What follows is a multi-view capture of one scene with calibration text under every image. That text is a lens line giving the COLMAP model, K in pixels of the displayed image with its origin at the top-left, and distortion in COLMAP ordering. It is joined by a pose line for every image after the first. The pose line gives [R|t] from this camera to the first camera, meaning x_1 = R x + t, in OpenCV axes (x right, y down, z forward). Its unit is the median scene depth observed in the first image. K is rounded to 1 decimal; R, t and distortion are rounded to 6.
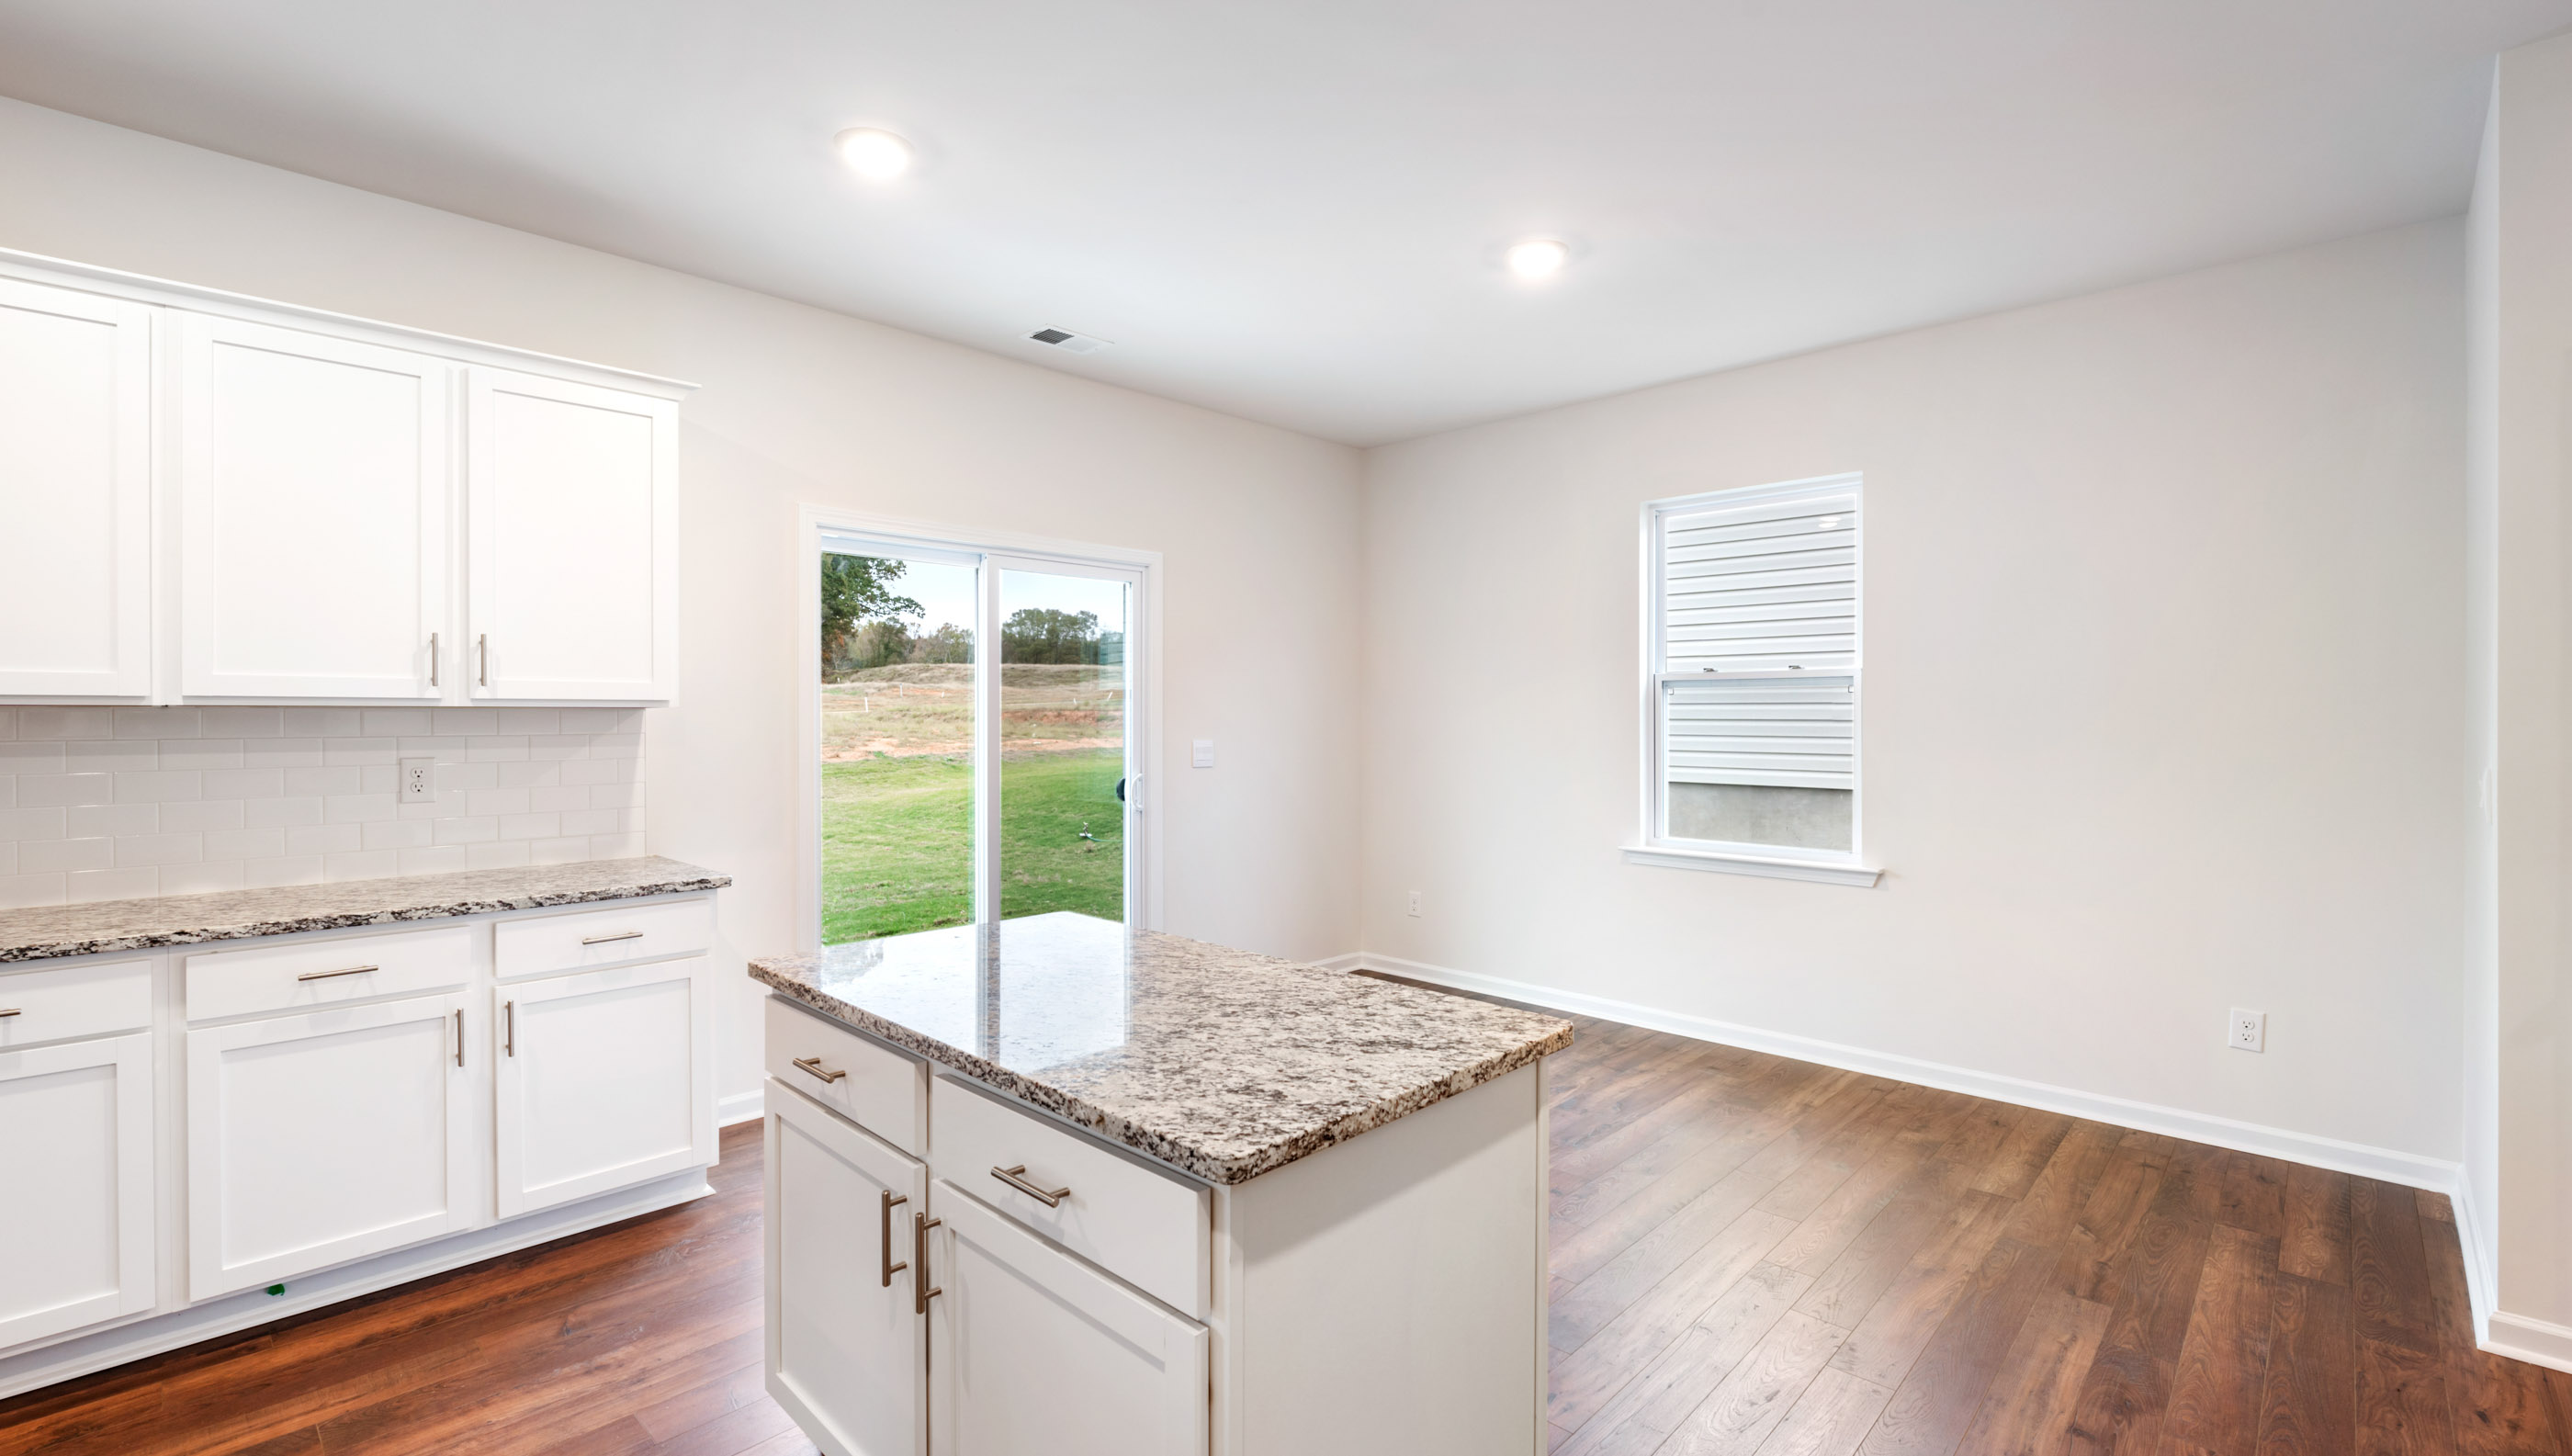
lens RADIAL K [[1123.7, 0, 1294.9], [0, 1123.7, 718.1], [0, 0, 1]] dist [-0.002938, -0.000182]
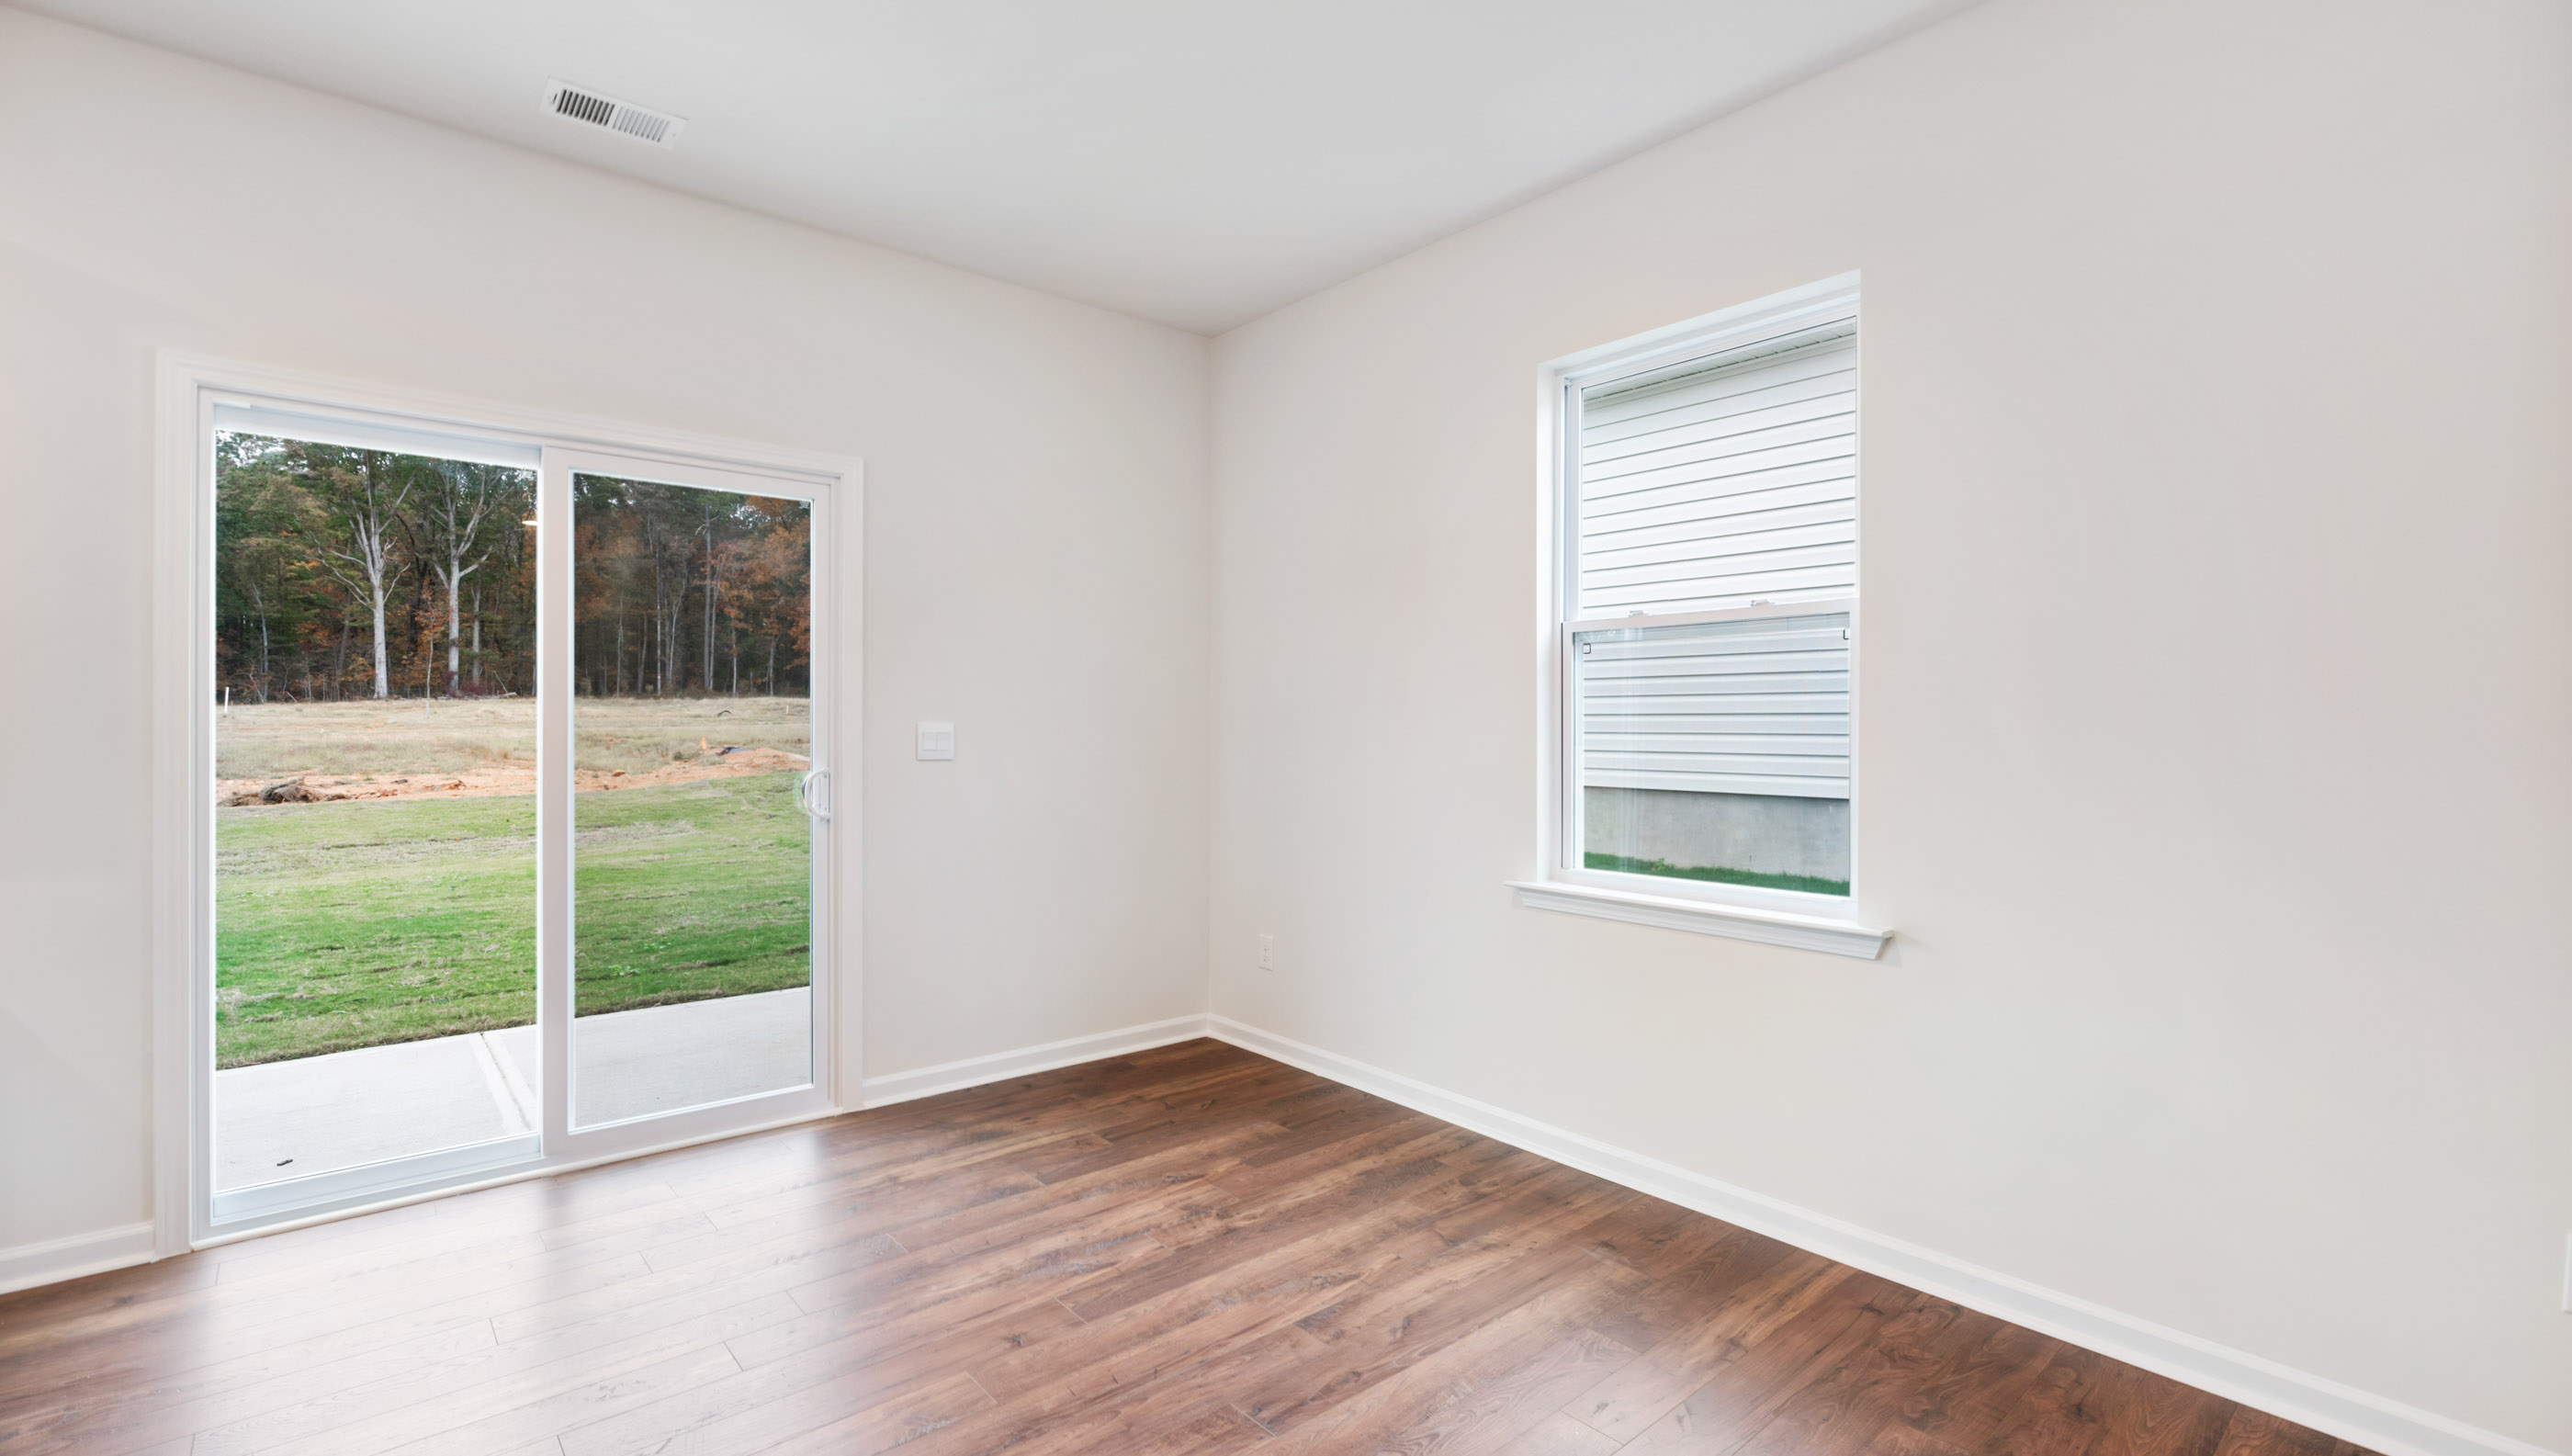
lens RADIAL K [[1131.1, 0, 1286.0], [0, 1131.1, 728.0], [0, 0, 1]] dist [-0.003257, 0.000061]
pose [[0.994875, 0.002947, -0.101068, 0.258013], [-0.003247, 0.999991, -0.002808, 0.029043], [0.101059, 0.003122, 0.994876, 0.361225]]
